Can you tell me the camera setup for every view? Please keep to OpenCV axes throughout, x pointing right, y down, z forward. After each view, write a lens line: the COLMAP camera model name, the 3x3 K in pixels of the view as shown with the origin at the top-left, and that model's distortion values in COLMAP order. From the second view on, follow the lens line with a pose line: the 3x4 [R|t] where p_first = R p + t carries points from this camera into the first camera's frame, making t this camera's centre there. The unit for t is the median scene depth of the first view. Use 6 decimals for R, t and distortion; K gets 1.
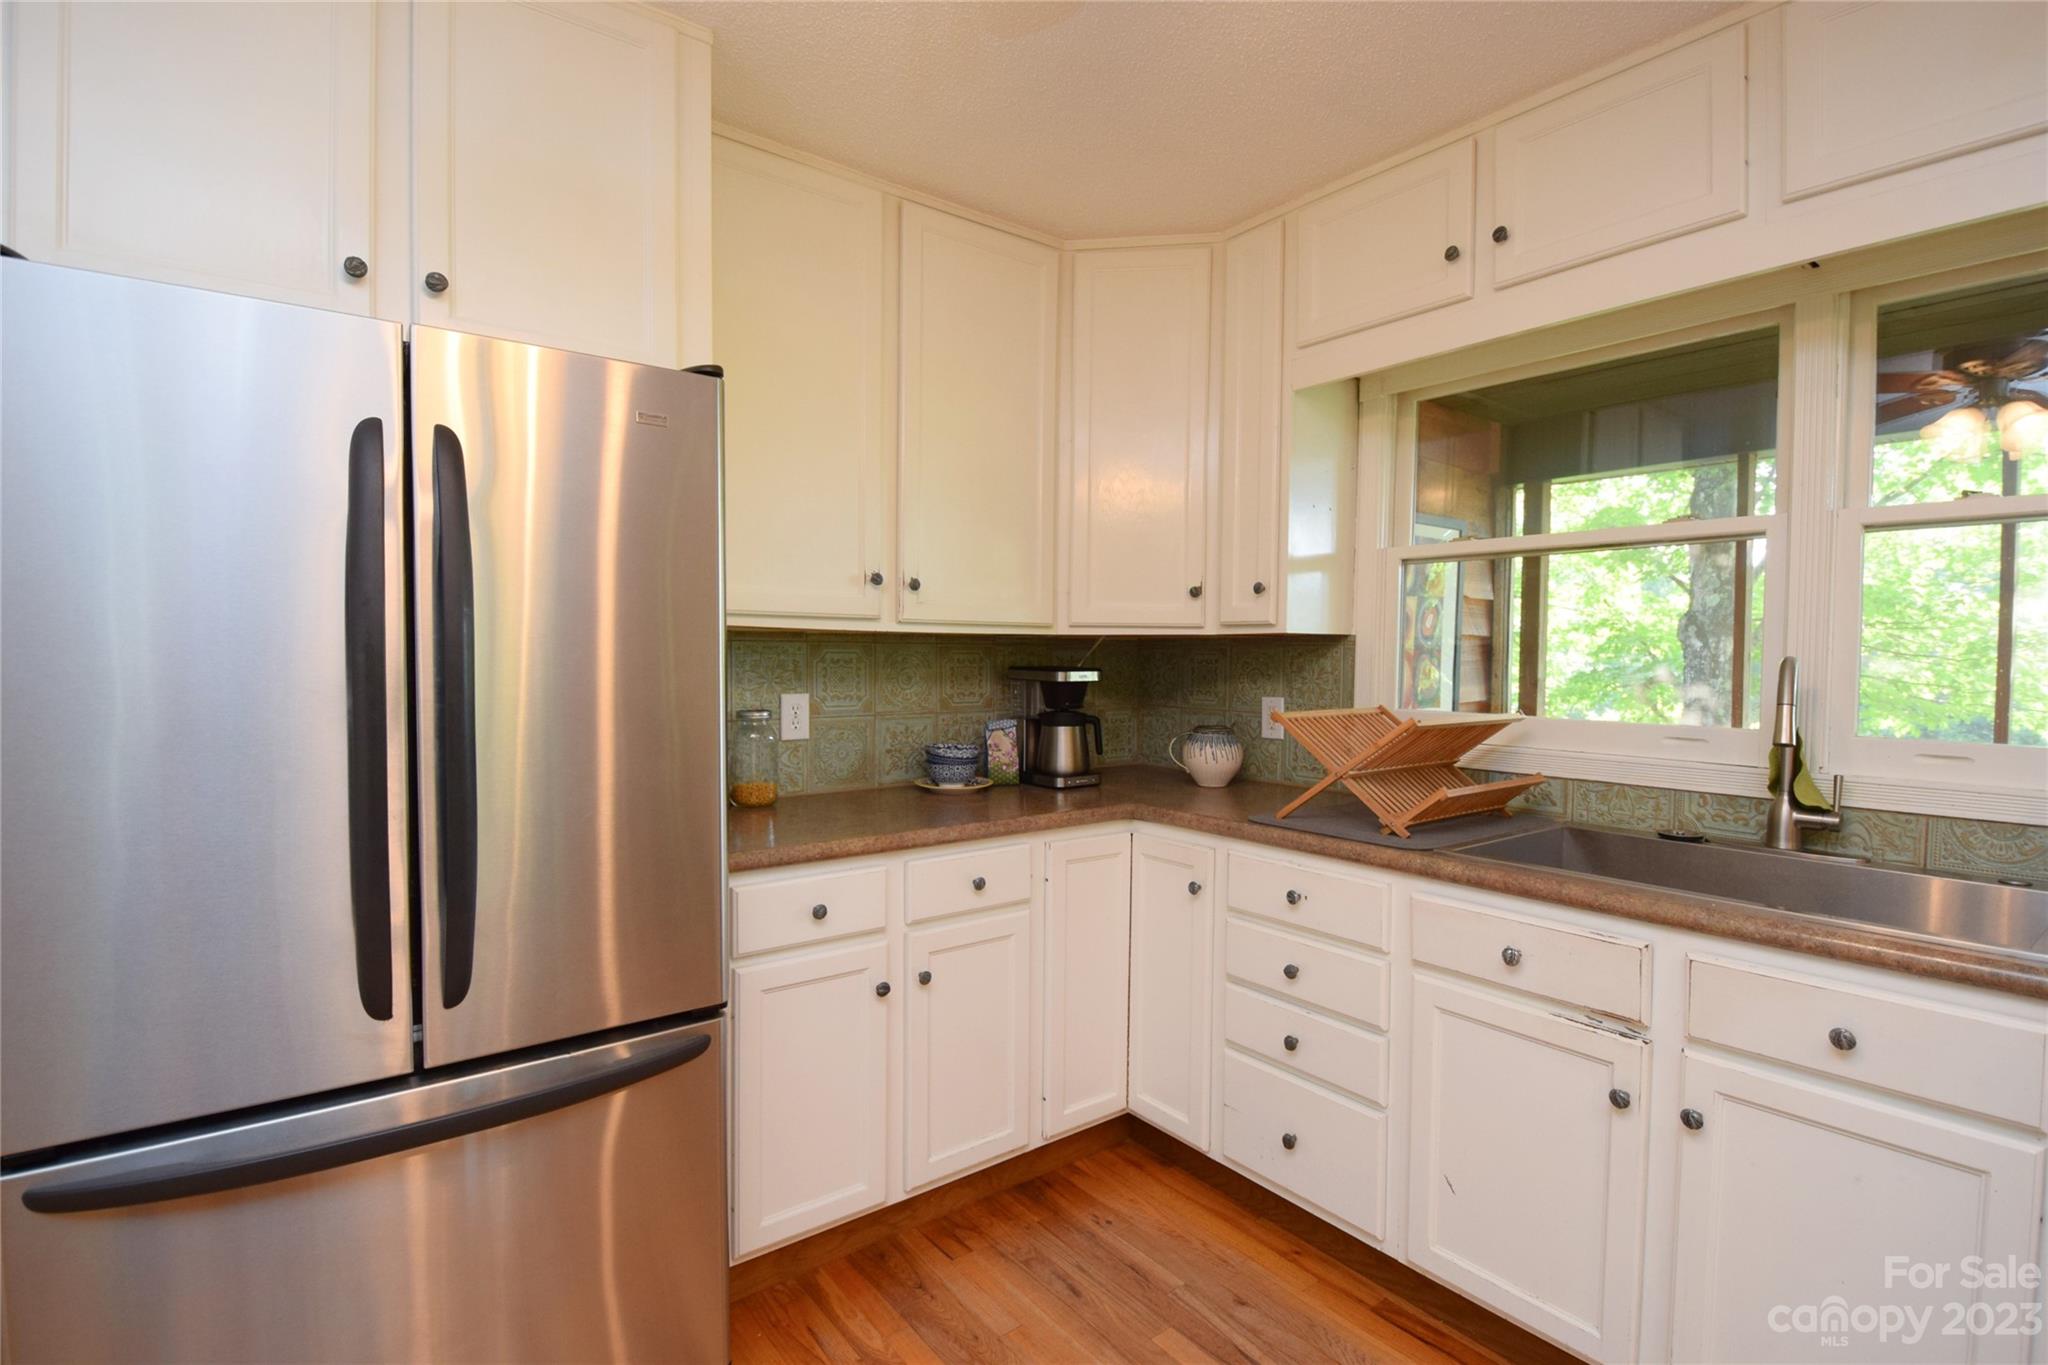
lens RADIAL K [[960.7, 0, 1037.7], [0, 960.7, 686.4], [0, 0, 1]] dist [0.016194, -0.026794]
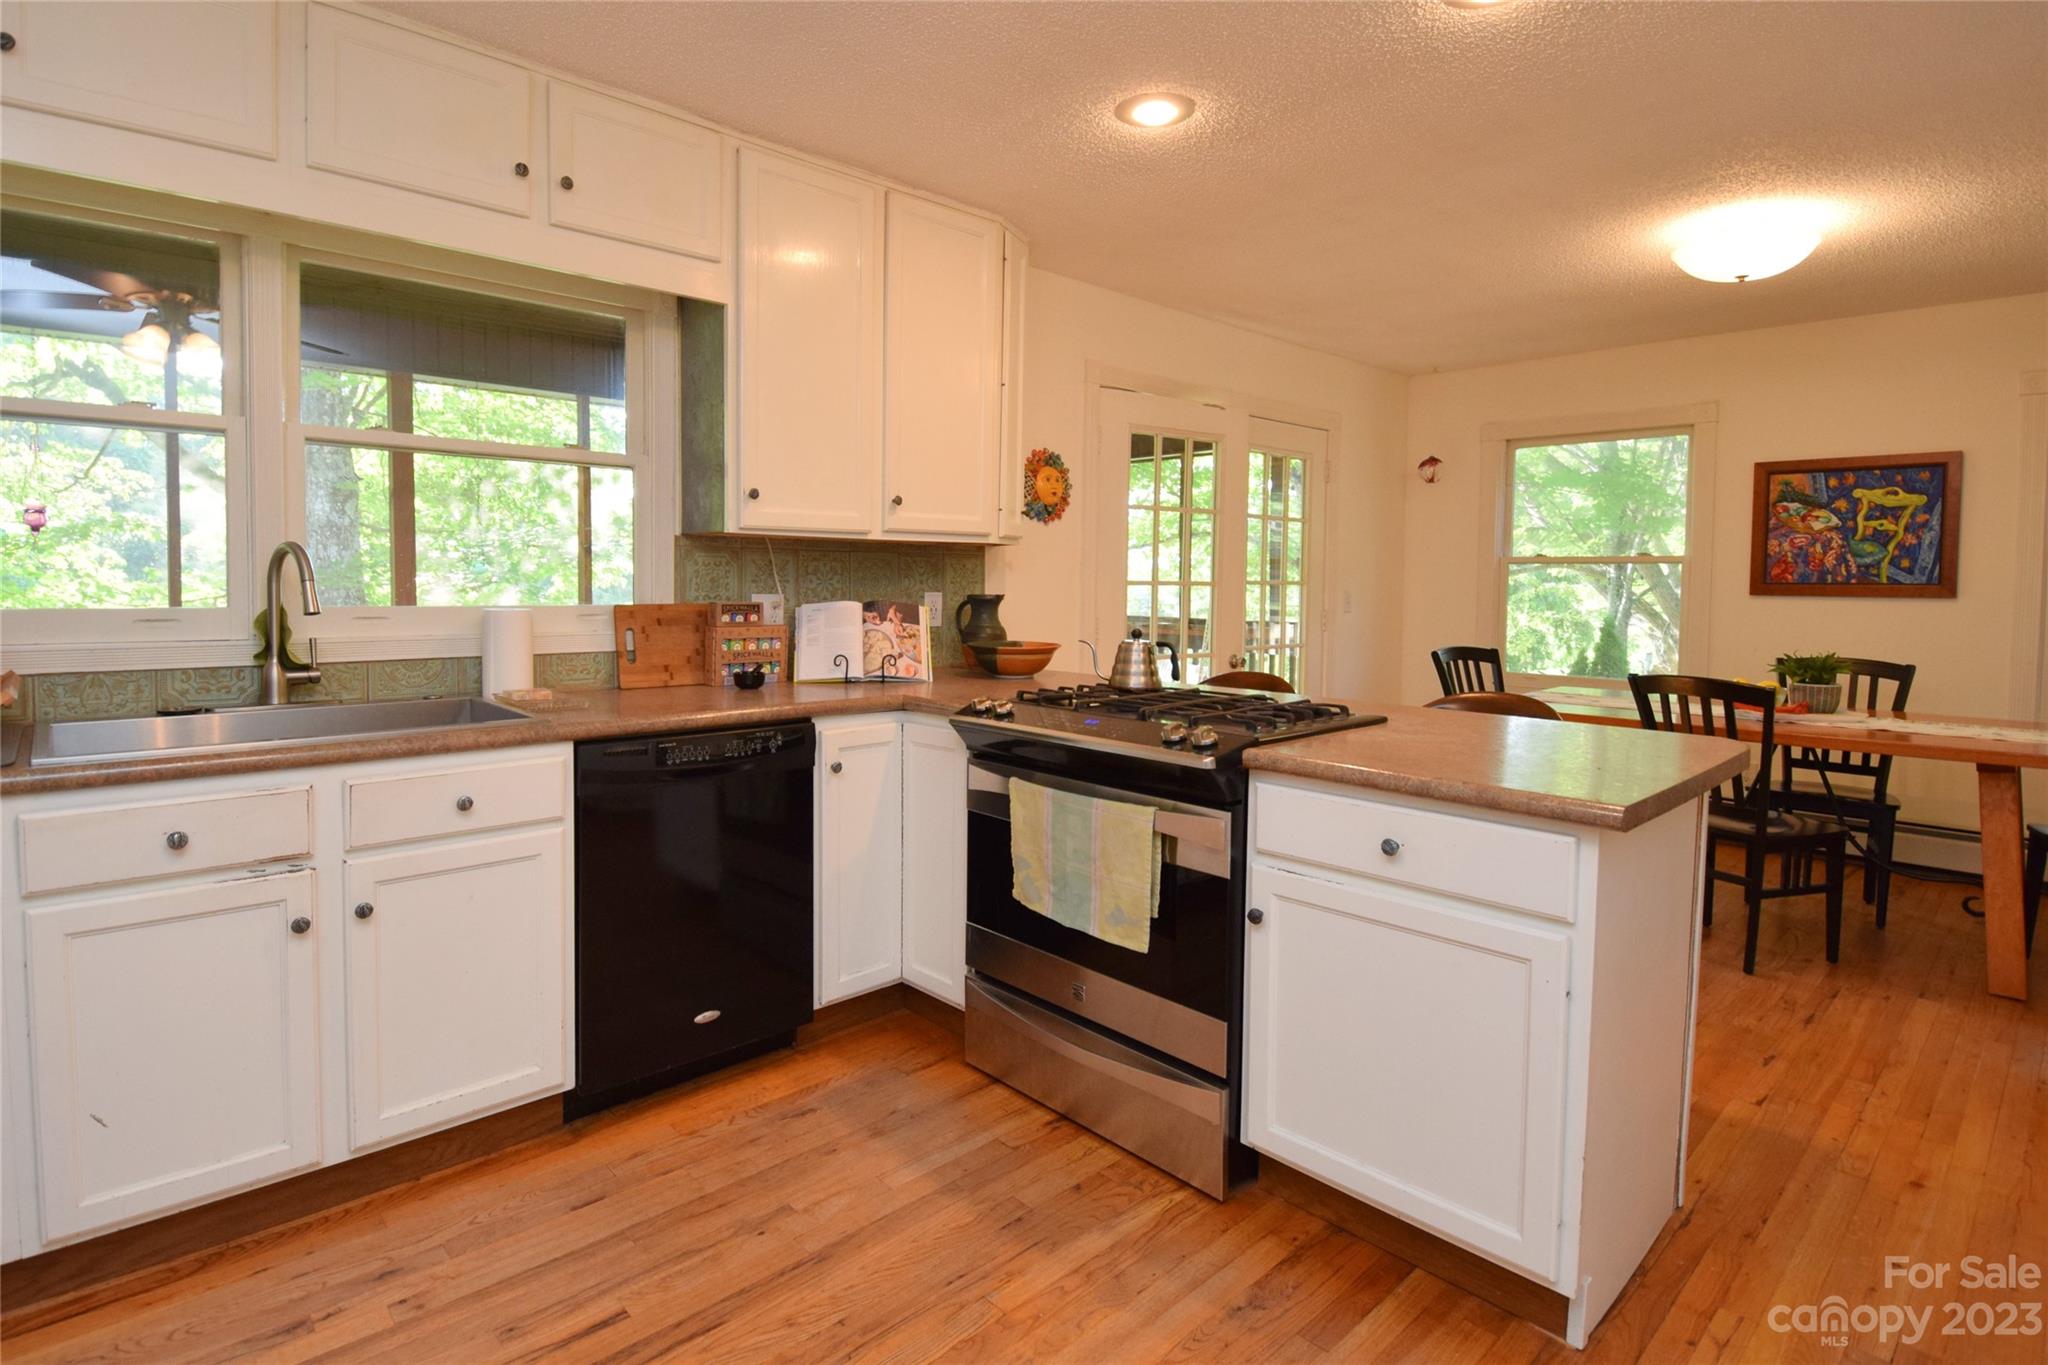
lens RADIAL K [[1025.9, 0, 965.9], [0, 1025.9, 621.9], [0, 0, 1]] dist [0.001943, -0.017643]
pose [[-0.078832, -0.052766, 0.995490, -0.406451], [0.019493, 0.998326, 0.054460, 0.011276], [-0.996697, 0.023698, -0.077671, 0.185908]]
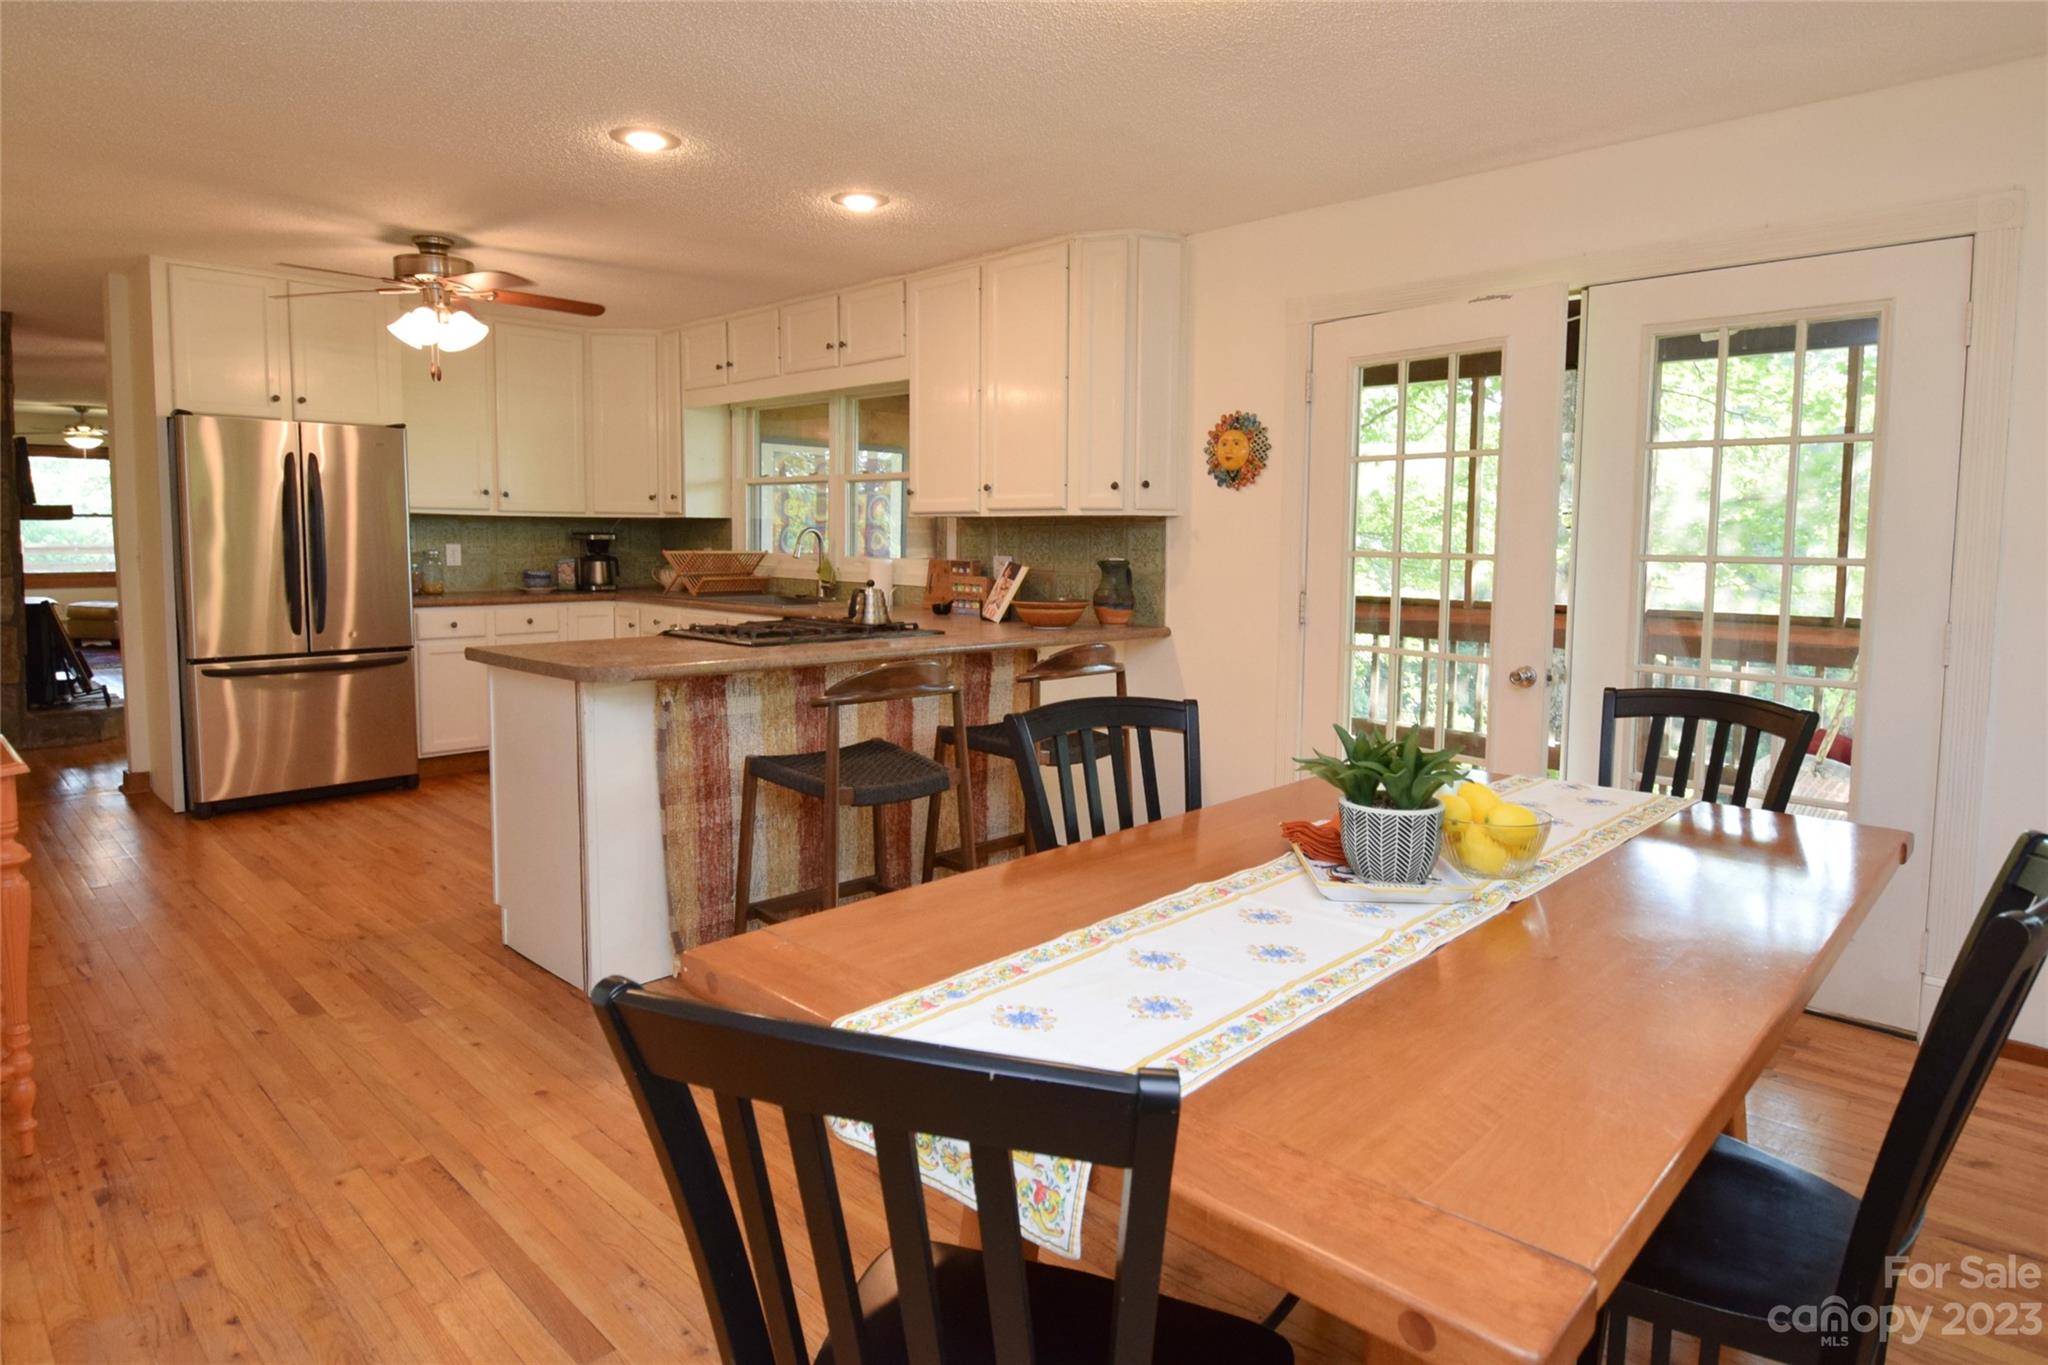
lens RADIAL K [[1142.2, 0, 1053.2], [0, 1142.2, 619.4], [0, 0, 1]] dist [0.029180, -0.046437]
pose [[0.987931, -0.007841, 0.154694, 0.690043], [0.001175, 0.999069, 0.043134, 0.068989], [-0.154888, -0.042432, 0.987020, -1.781774]]
